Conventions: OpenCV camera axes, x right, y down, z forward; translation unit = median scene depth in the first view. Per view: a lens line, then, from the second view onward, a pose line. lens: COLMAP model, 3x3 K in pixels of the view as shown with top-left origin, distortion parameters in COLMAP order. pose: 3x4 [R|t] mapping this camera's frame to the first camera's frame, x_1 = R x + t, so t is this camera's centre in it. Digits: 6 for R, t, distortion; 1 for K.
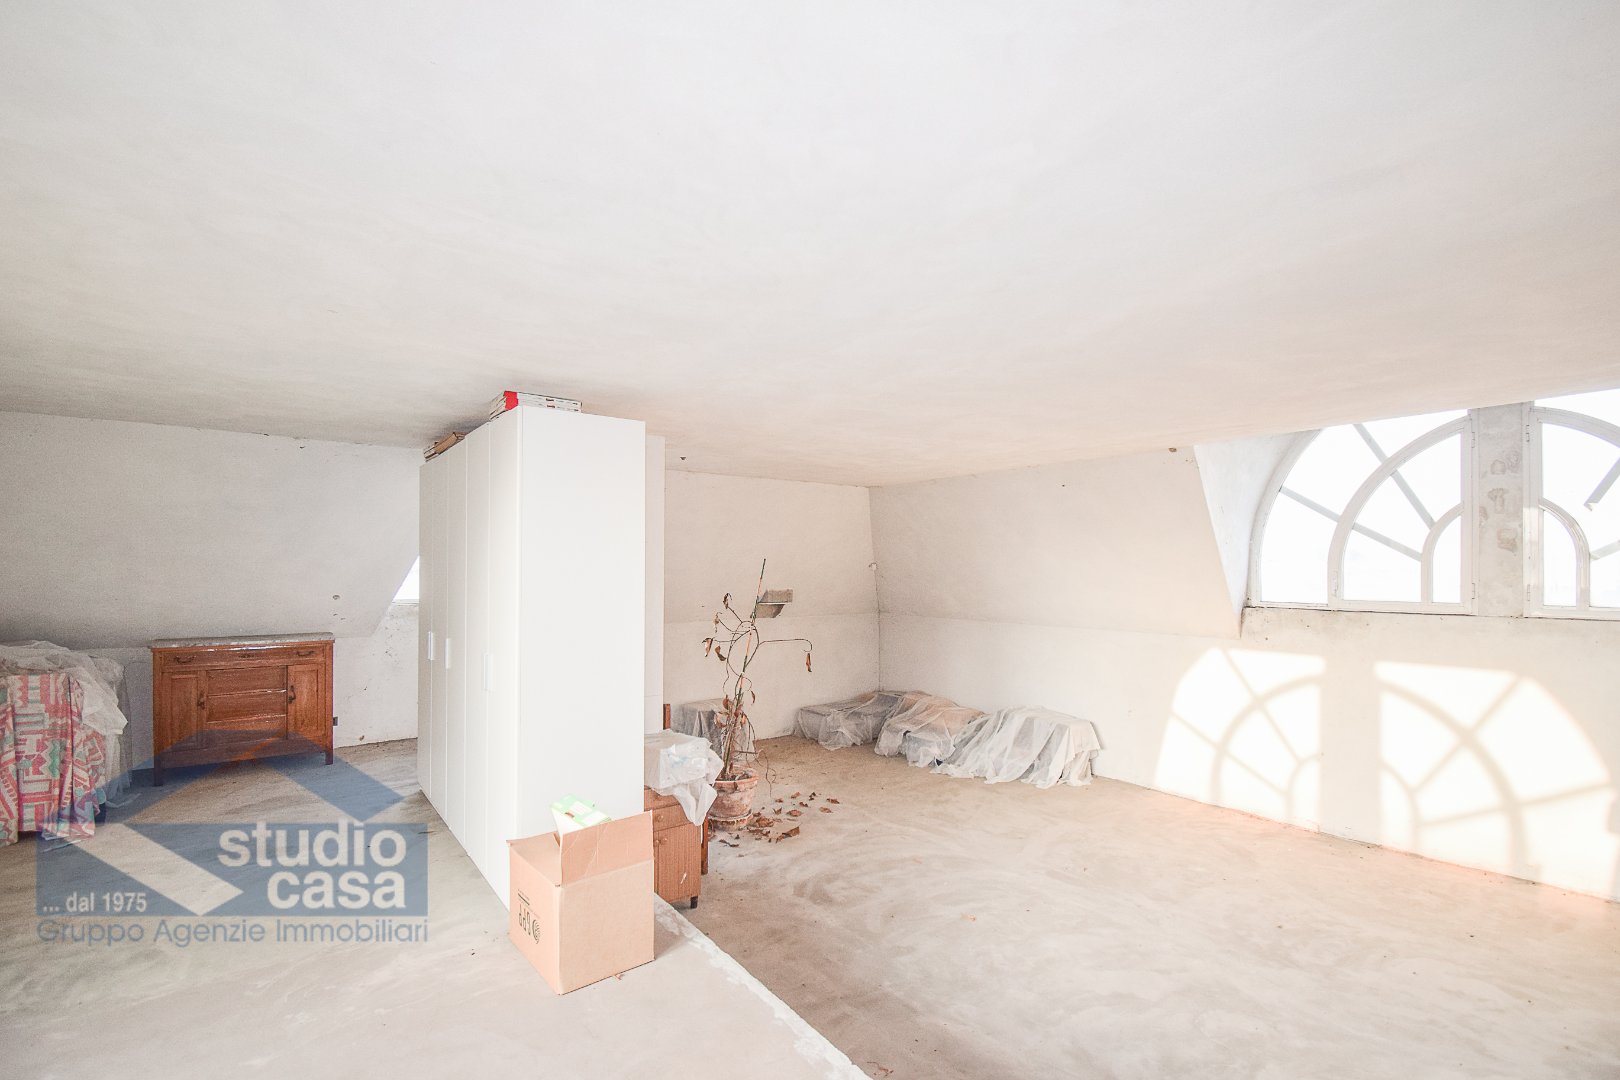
lens RADIAL K [[724.4, 0, 811.2], [0, 724.4, 591.6], [0, 0, 1]] dist [0.001184, -0.021106]
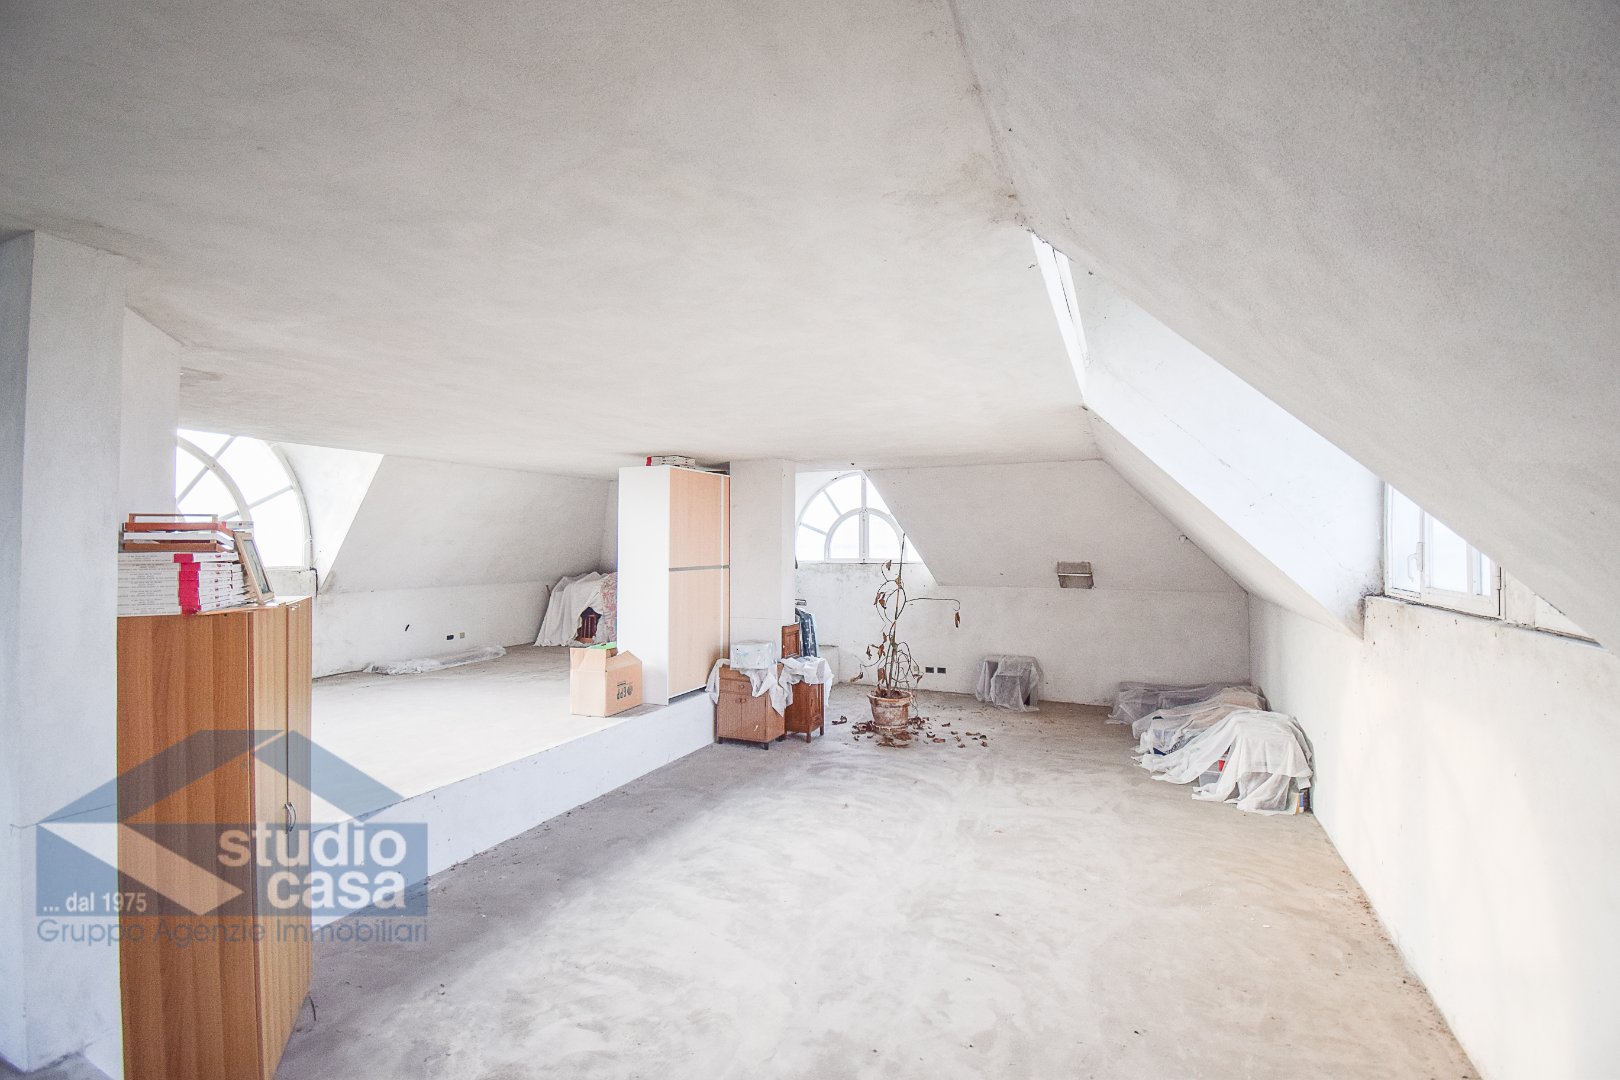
lens RADIAL K [[713.7, 0, 810.0], [0, 713.7, 540.0], [0, 0, 1]] dist [0.000438, -0.000228]
pose [[0.475699, -0.011764, -0.879529, 1.245343], [-0.018674, 0.999550, -0.023470, -0.004296], [0.879410, 0.027589, 0.475266, 0.287885]]
